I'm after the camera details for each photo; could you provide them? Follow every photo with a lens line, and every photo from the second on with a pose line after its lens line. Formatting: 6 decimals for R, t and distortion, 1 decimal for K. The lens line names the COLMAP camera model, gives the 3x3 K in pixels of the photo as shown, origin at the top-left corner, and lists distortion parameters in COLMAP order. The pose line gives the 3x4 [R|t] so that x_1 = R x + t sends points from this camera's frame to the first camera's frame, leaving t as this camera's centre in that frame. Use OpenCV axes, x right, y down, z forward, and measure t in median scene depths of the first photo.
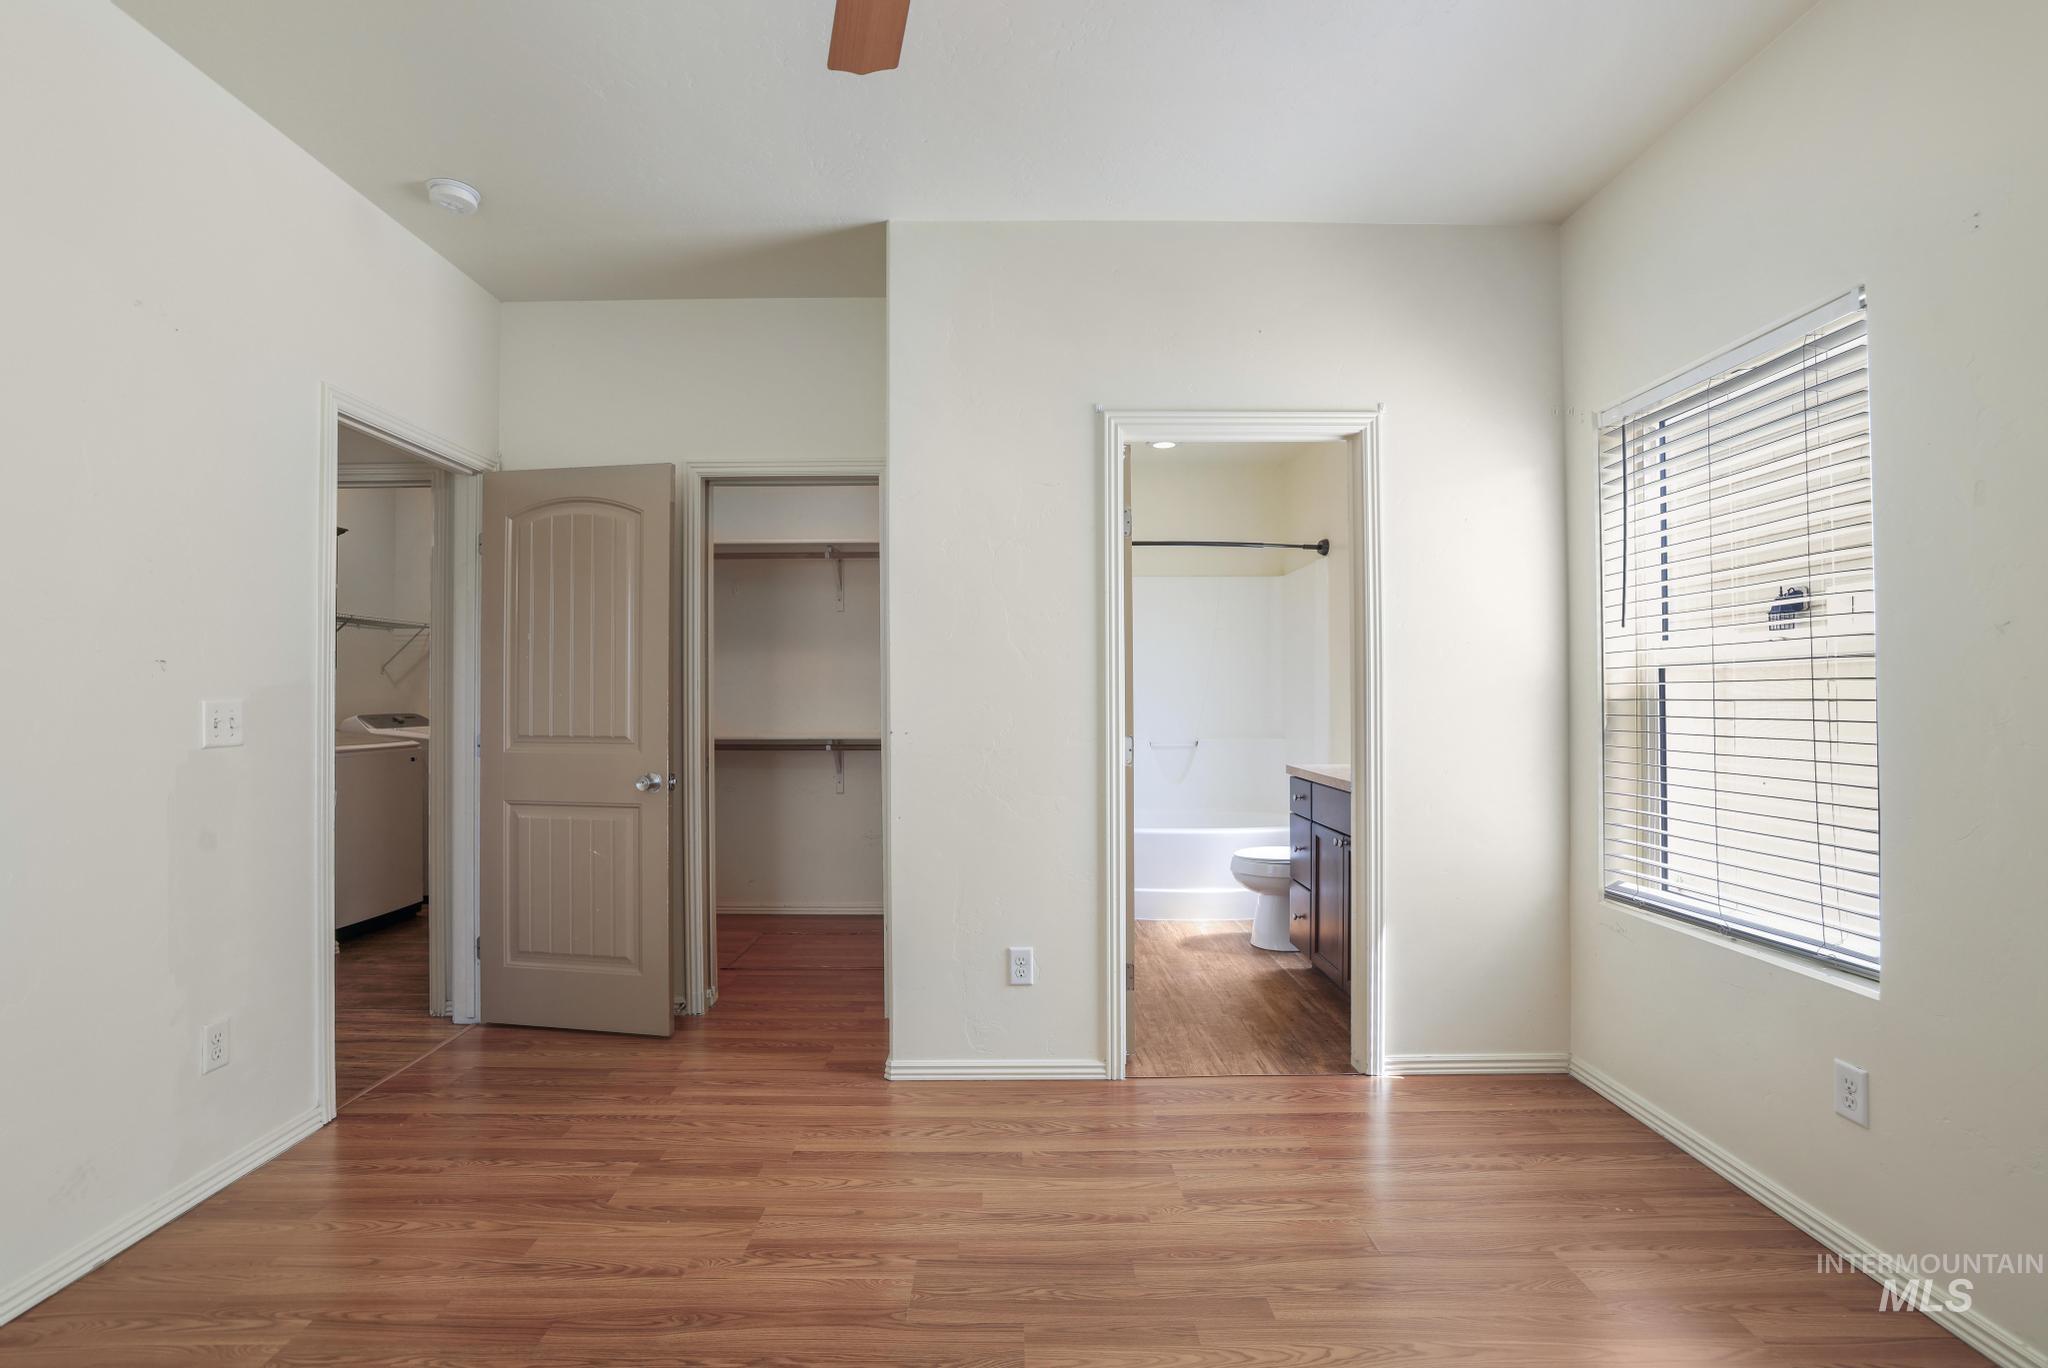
lens RADIAL K [[1008.0, 0, 1030.6], [0, 1008.0, 691.8], [0, 0, 1]] dist [-0.003174, -0.000114]
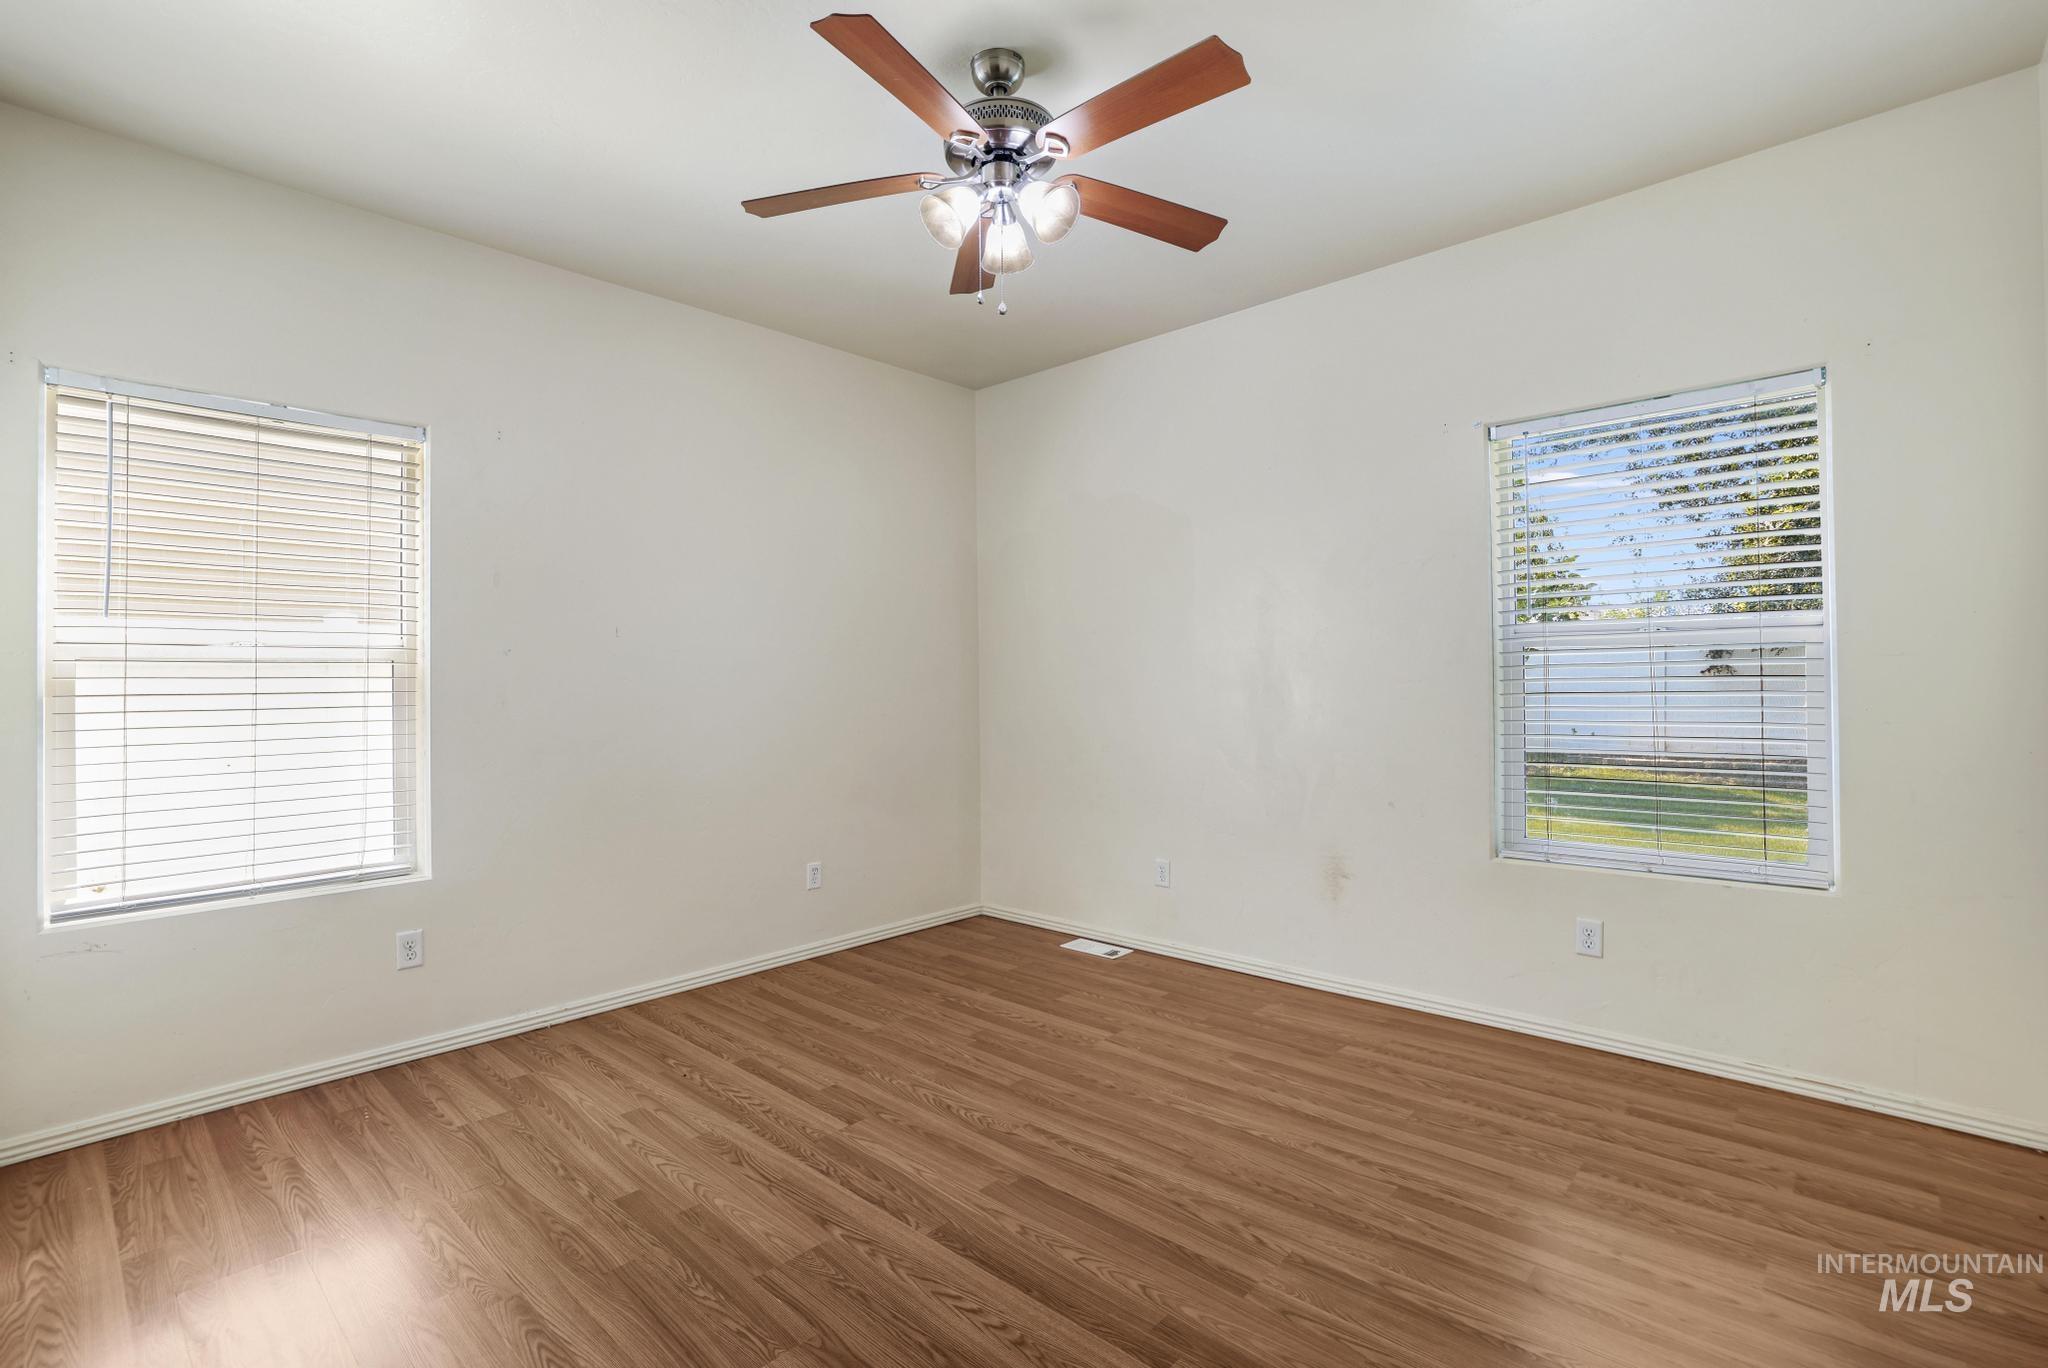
lens RADIAL K [[915.8, 0, 1025.8], [0, 915.8, 680.0], [0, 0, 1]] dist [-0.045704, 0.018749]
pose [[-0.753638, 0.012995, 0.657161, -0.772701], [0.008191, 0.999913, -0.010380, 0.011926], [-0.657239, -0.002440, -0.753678, 1.389089]]
